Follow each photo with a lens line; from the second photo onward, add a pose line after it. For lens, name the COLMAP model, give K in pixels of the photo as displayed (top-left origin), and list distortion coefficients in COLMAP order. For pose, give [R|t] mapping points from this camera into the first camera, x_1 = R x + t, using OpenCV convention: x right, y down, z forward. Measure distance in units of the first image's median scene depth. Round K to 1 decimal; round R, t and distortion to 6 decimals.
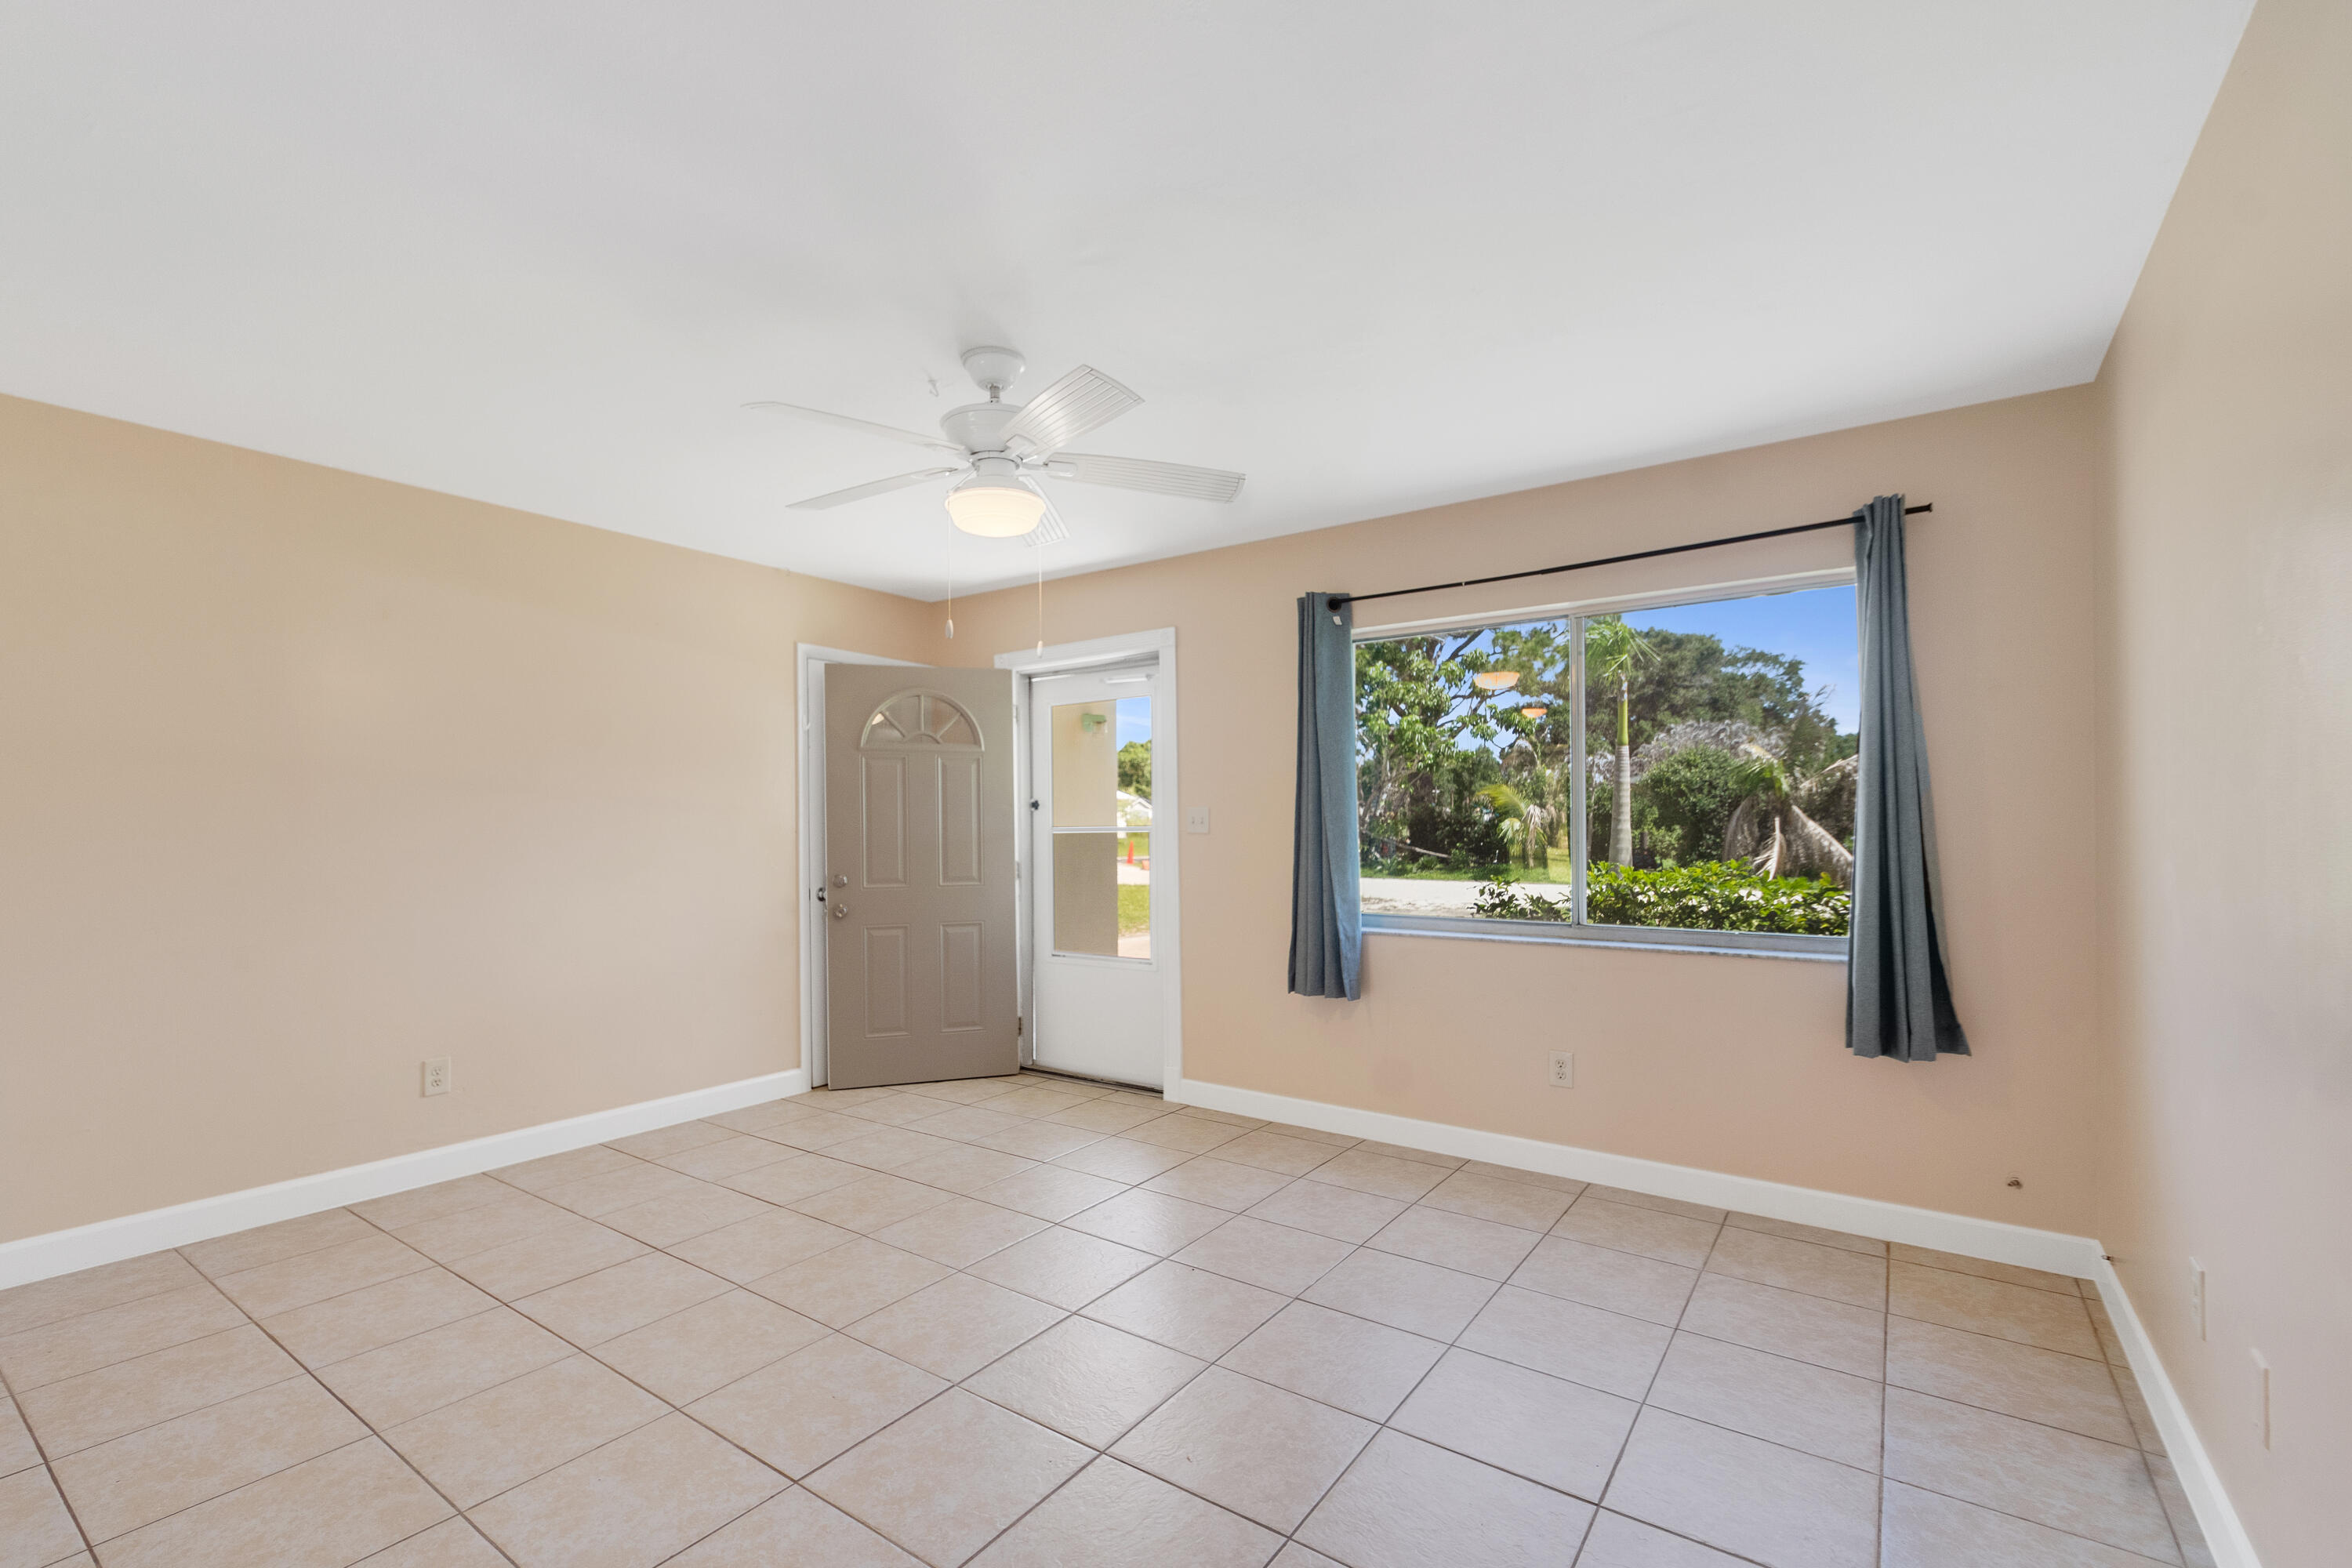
lens RADIAL K [[1024.8, 0, 1132.3], [0, 1024.8, 809.0], [0, 0, 1]] dist [0.002922, -0.000355]
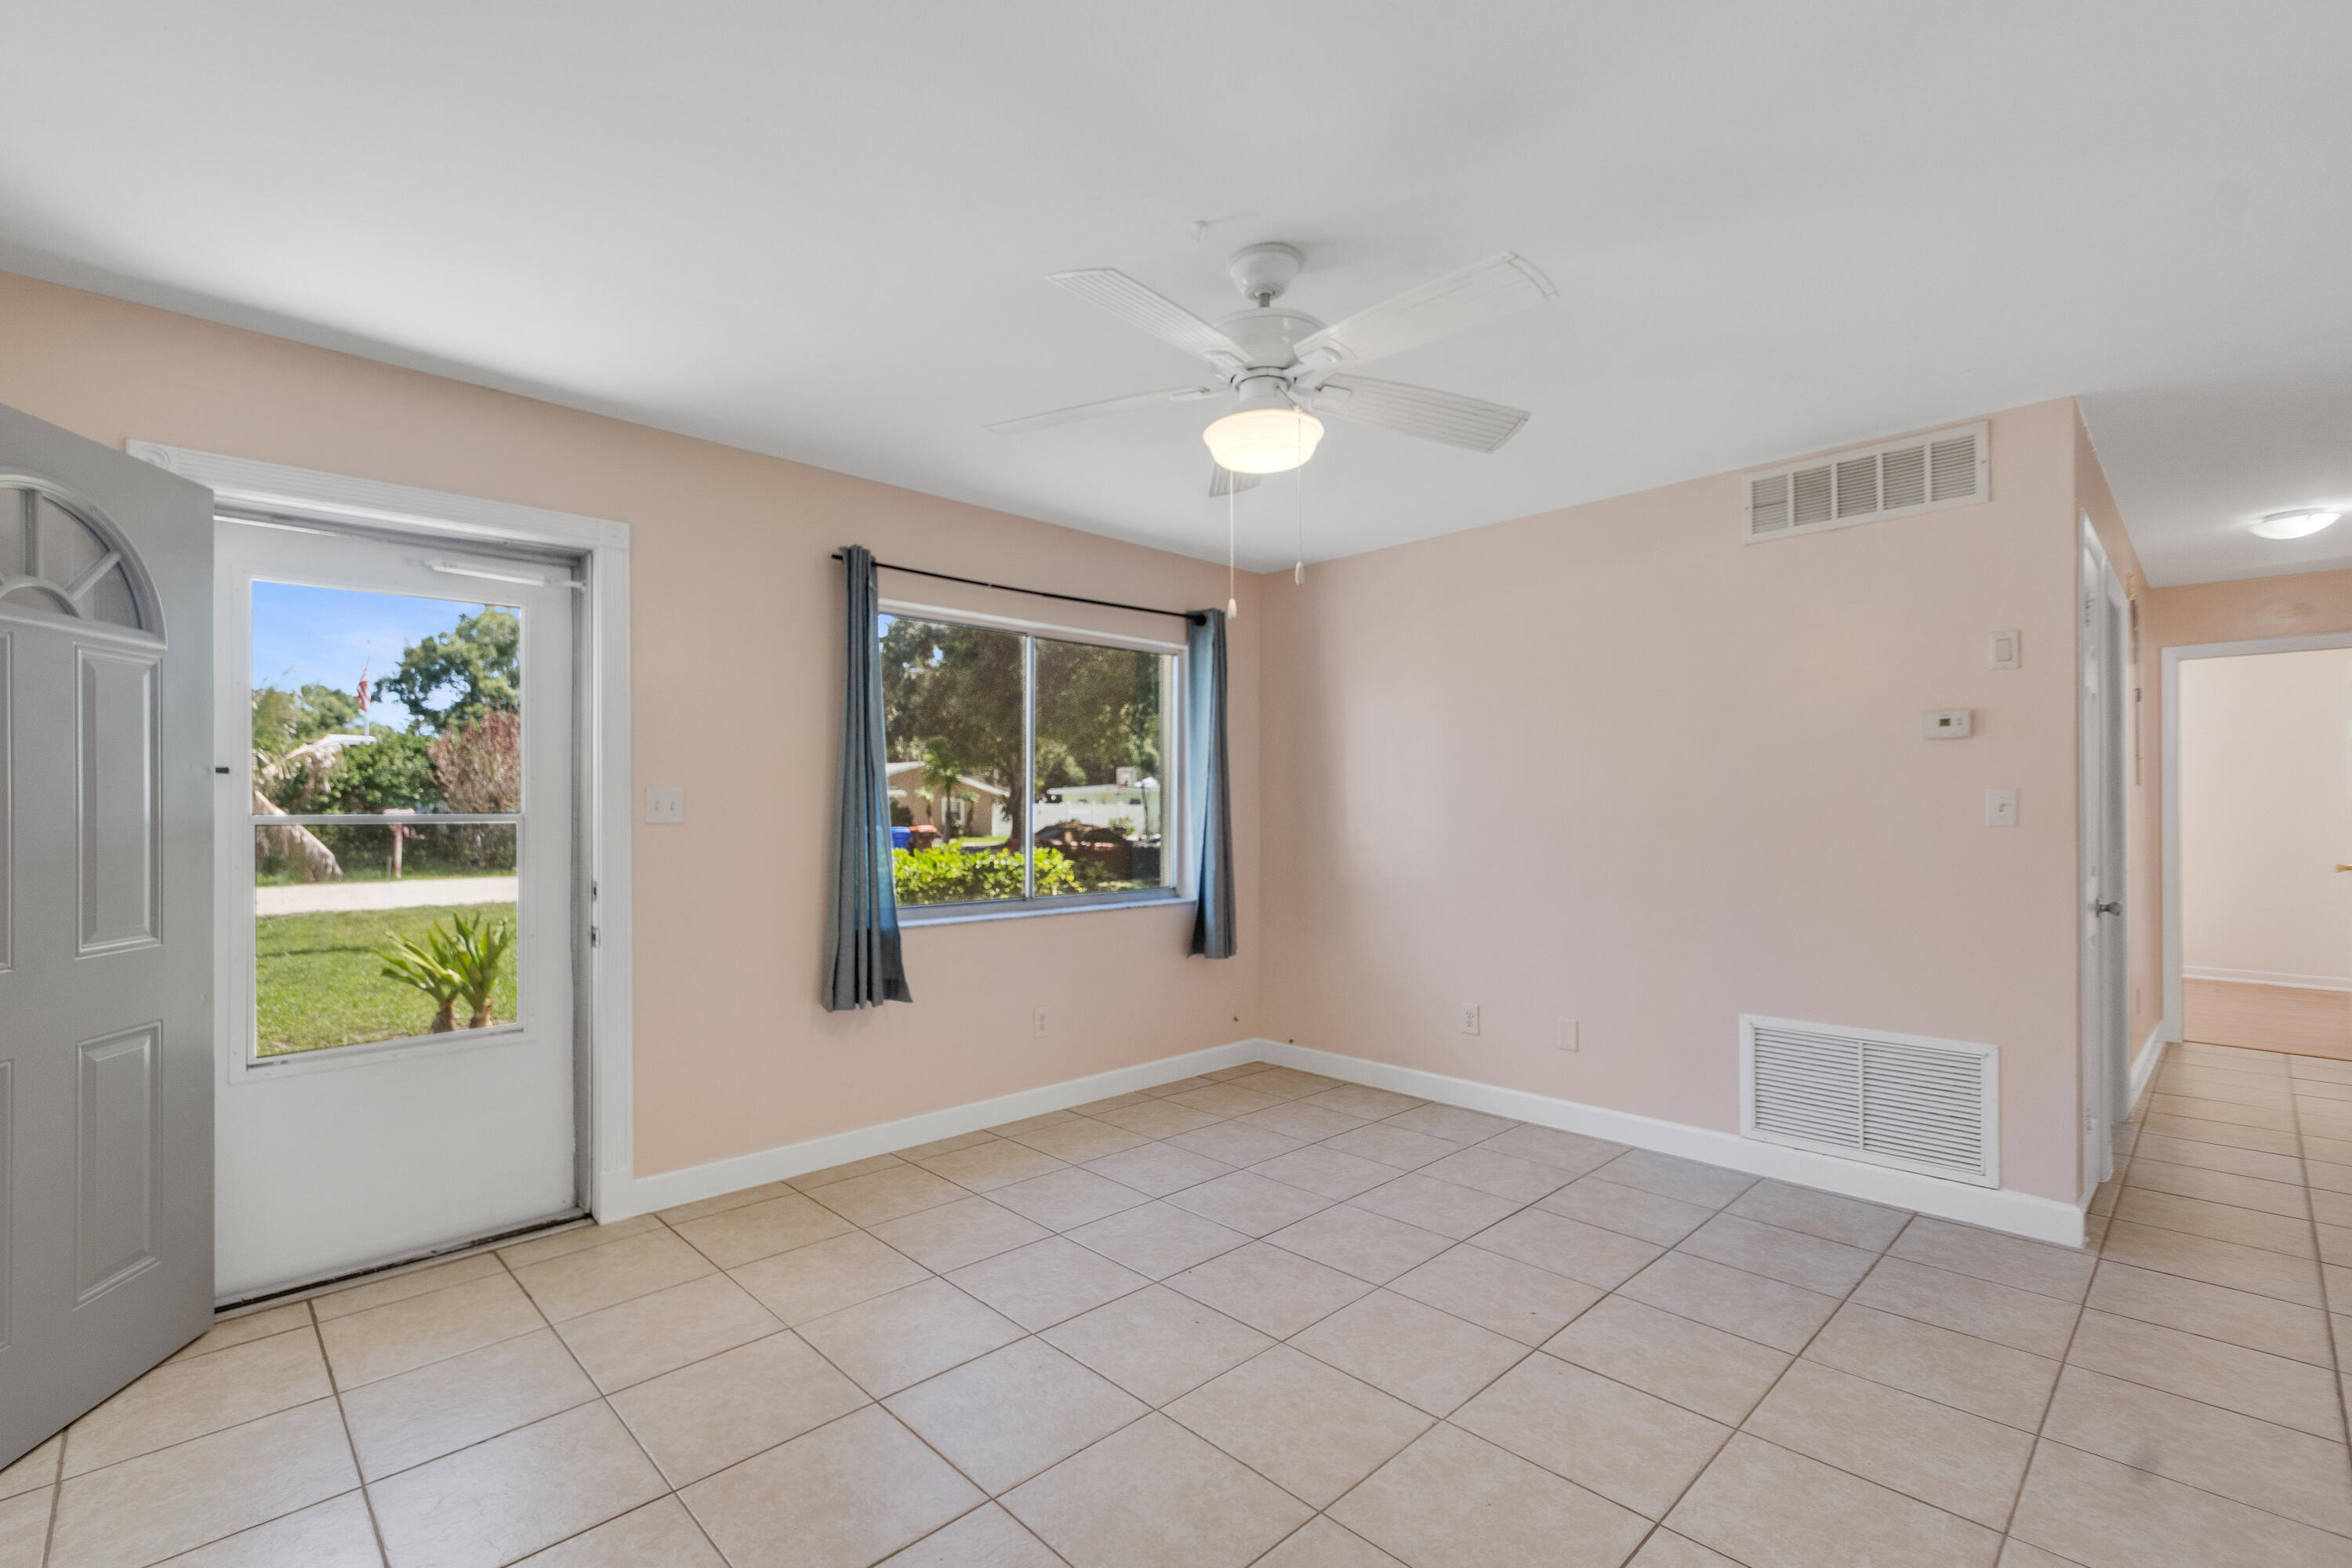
lens RADIAL K [[1027.1, 0, 1102.8], [0, 1027.1, 796.5], [0, 0, 1]] dist [0.000836, 0.000049]
pose [[0.201045, 0.016501, 0.979443, -0.725780], [-0.015014, 0.999793, -0.013762, 0.013055], [-0.979467, -0.011939, 0.201251, 0.709564]]
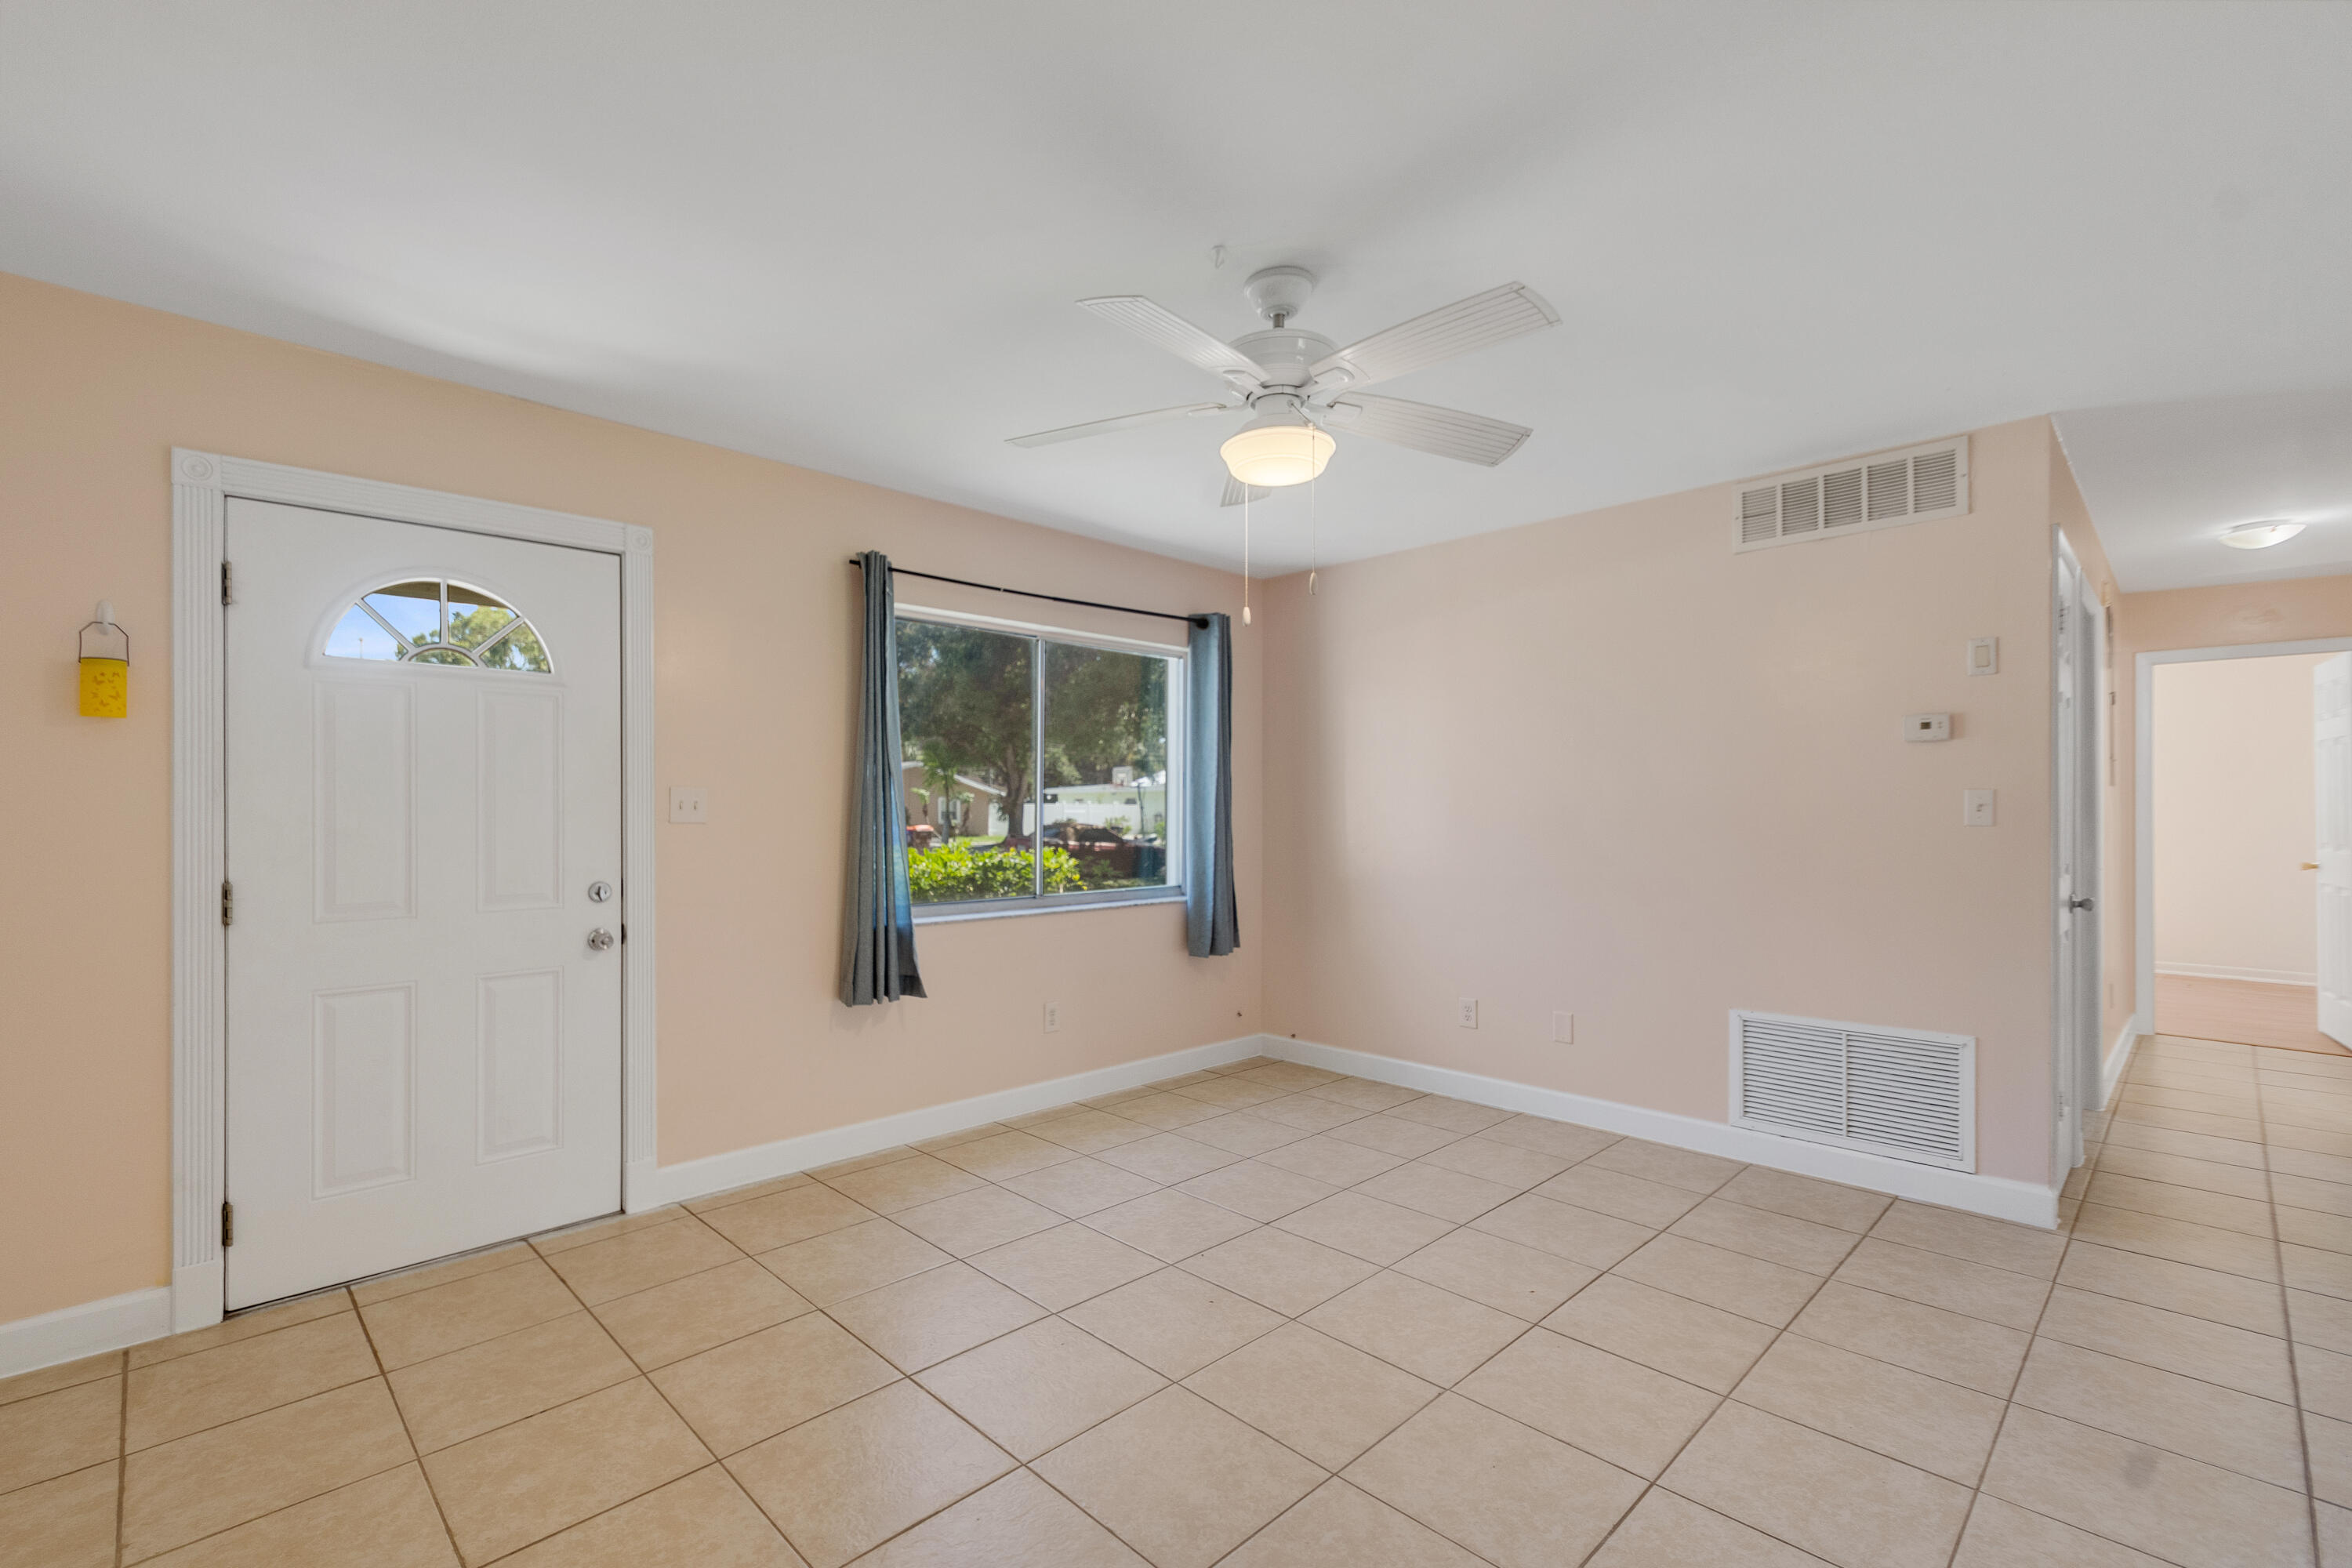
lens RADIAL K [[1023.8, 0, 1110.0], [0, 1023.8, 800.5], [0, 0, 1]] dist [0.001499, 0.000091]
pose [[0.189001, 0.012737, 0.981894, -0.752855], [-0.015282, 0.999833, -0.010028, 0.013518], [-0.981858, -0.013110, 0.189164, 0.721008]]
